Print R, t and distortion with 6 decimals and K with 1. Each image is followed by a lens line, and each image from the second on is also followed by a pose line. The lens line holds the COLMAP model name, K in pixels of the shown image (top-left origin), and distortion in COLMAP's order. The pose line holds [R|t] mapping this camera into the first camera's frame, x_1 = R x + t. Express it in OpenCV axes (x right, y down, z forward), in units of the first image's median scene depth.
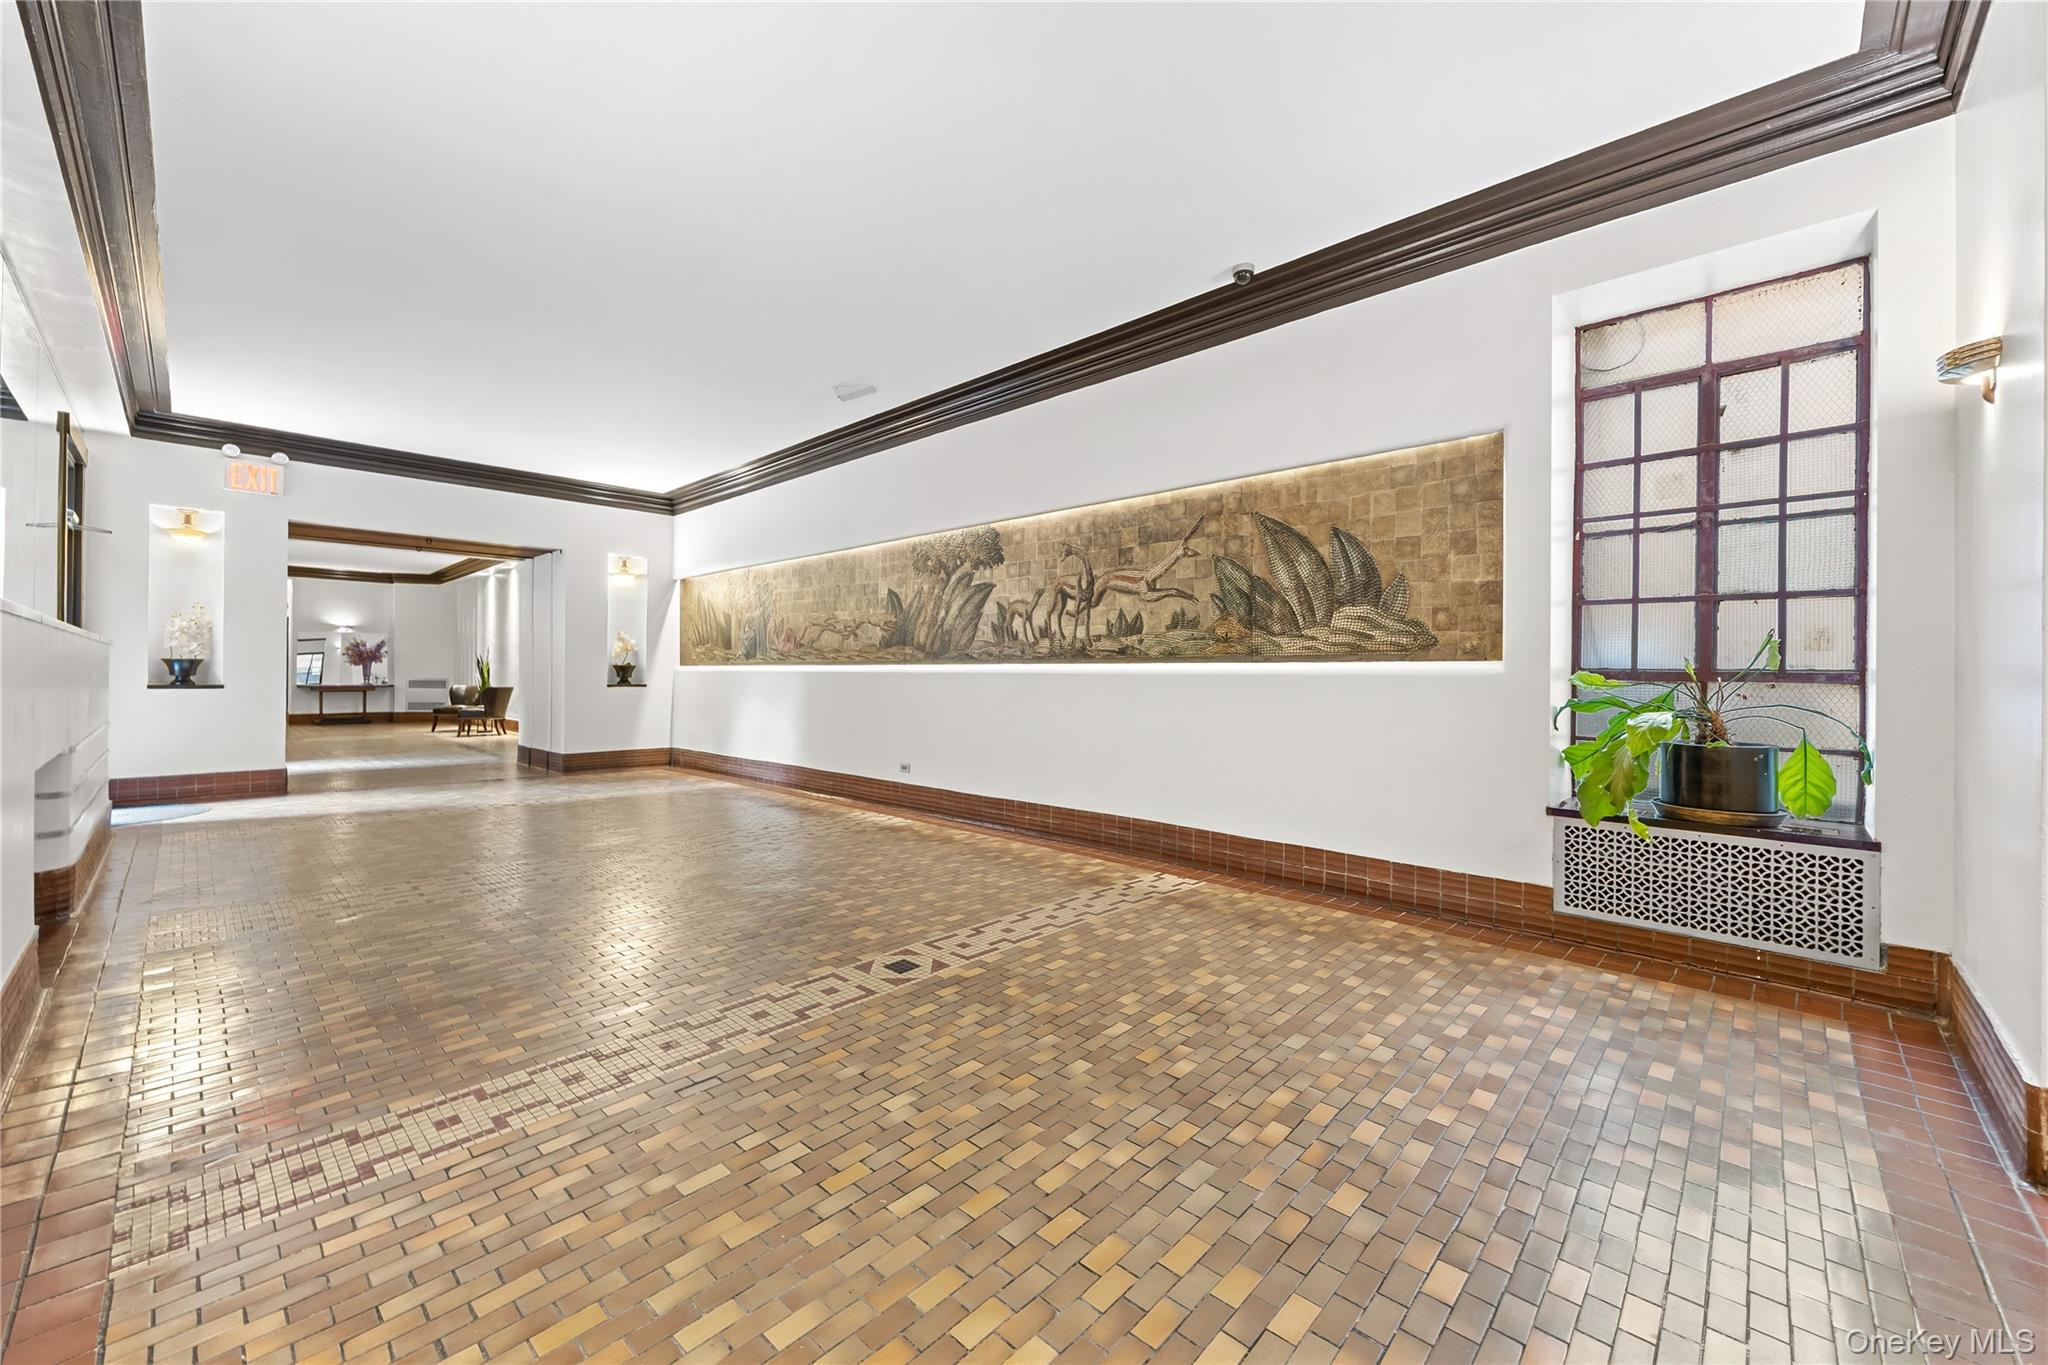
lens RADIAL K [[788.6, 0, 1024.7], [0, 788.6, 669.6], [0, 0, 1]] dist [-0.000293, -0.000586]
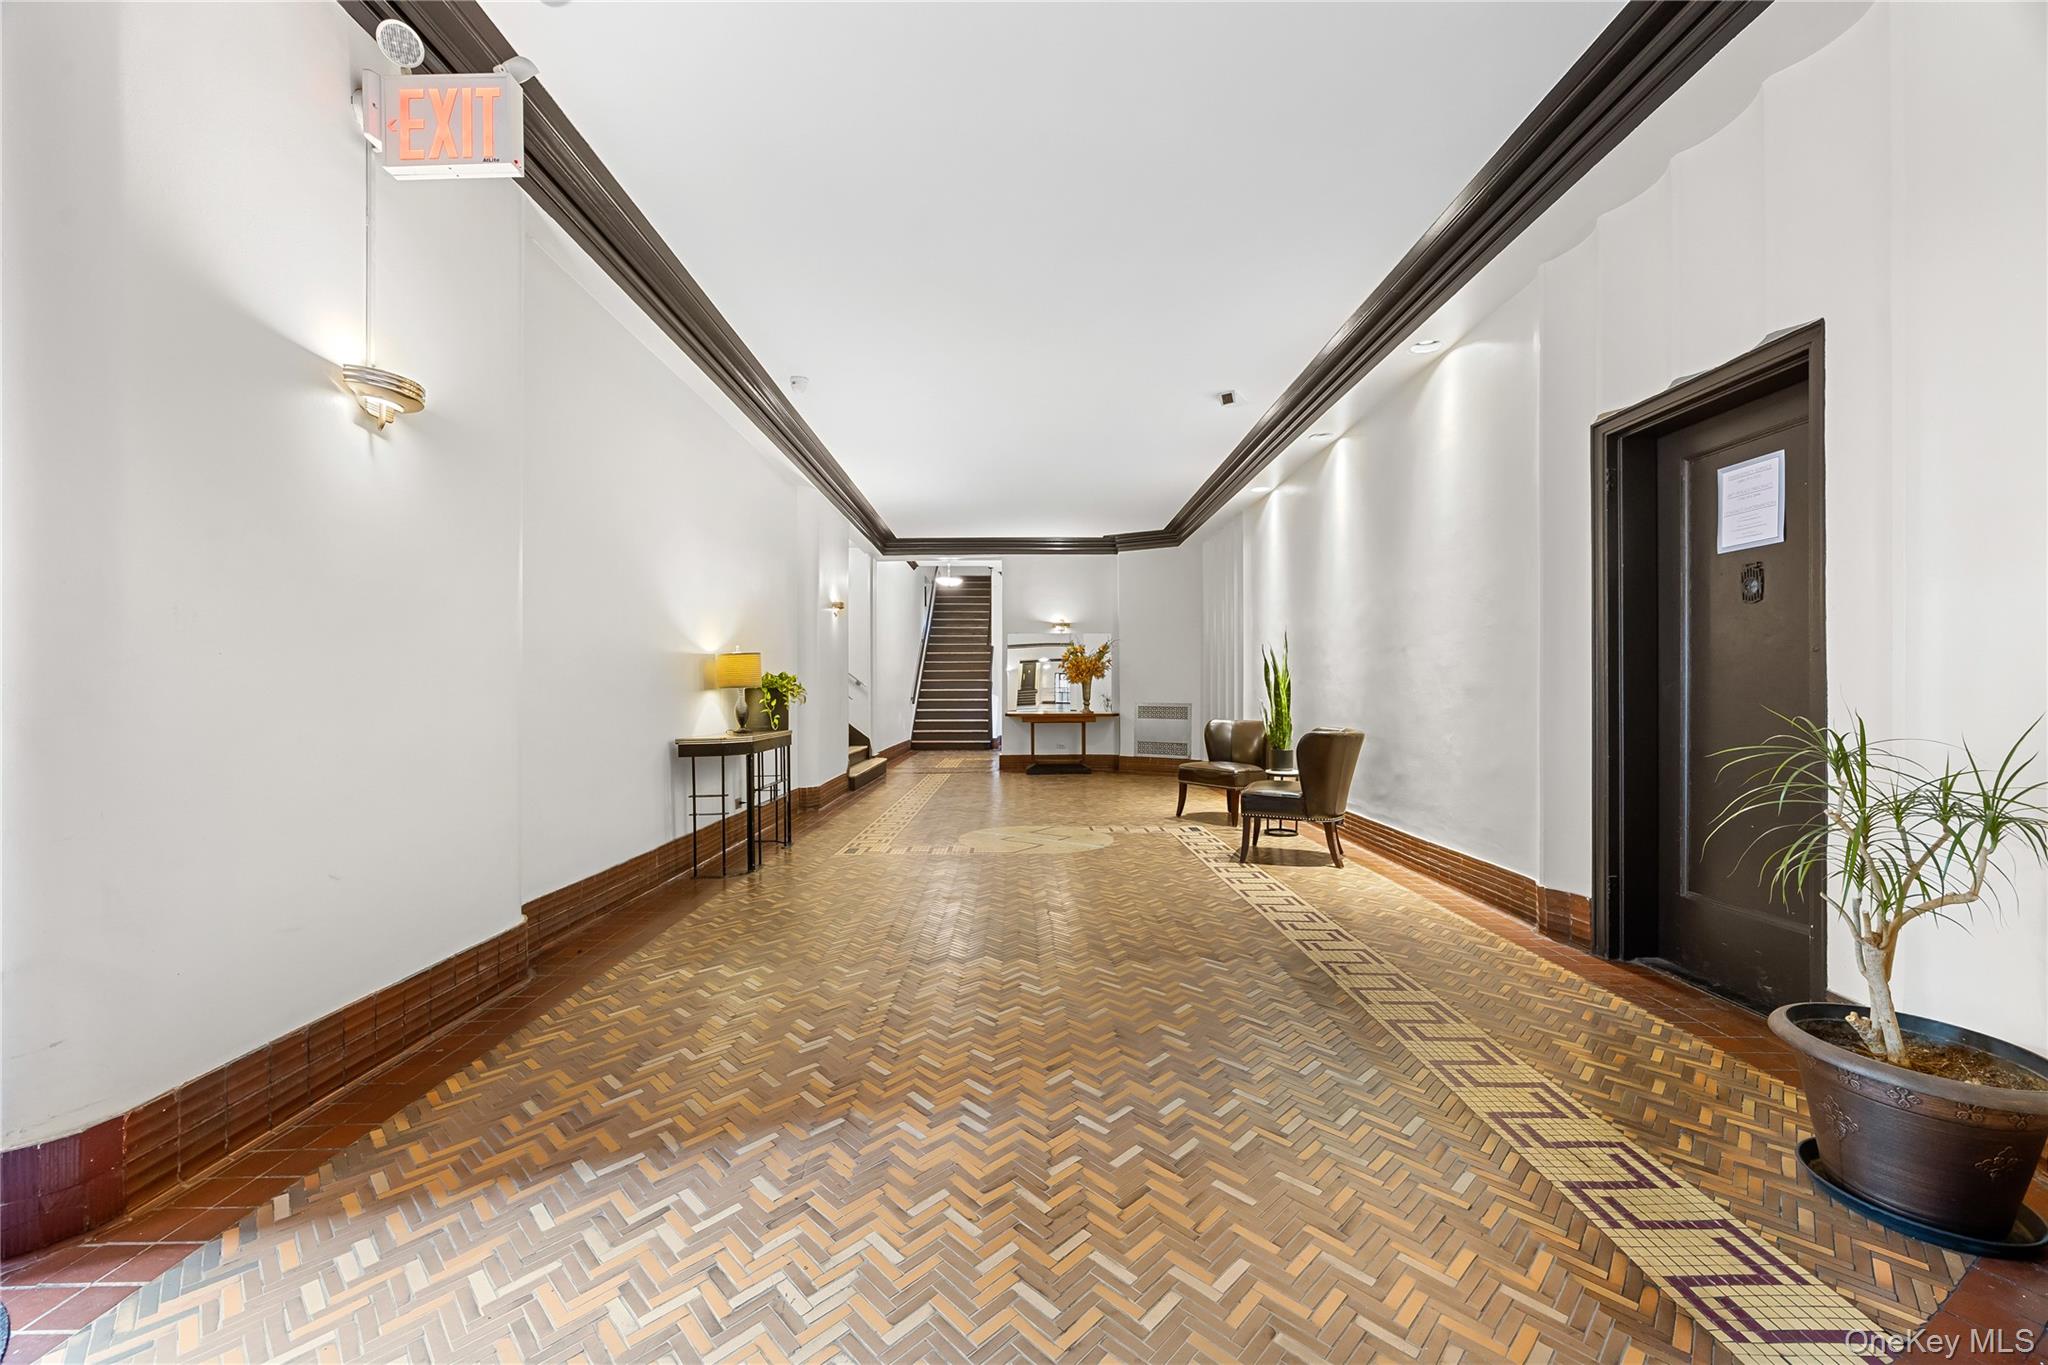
lens RADIAL K [[788.6, 0, 1022.0], [0, 788.6, 690.8], [0, 0, 1]] dist [-0.000293, -0.000586]
pose [[0.684988, -0.006494, -0.728525, -0.400742], [0.000924, 0.999967, -0.008045, 0.006296], [0.728554, 0.004837, 0.684971, 0.519728]]
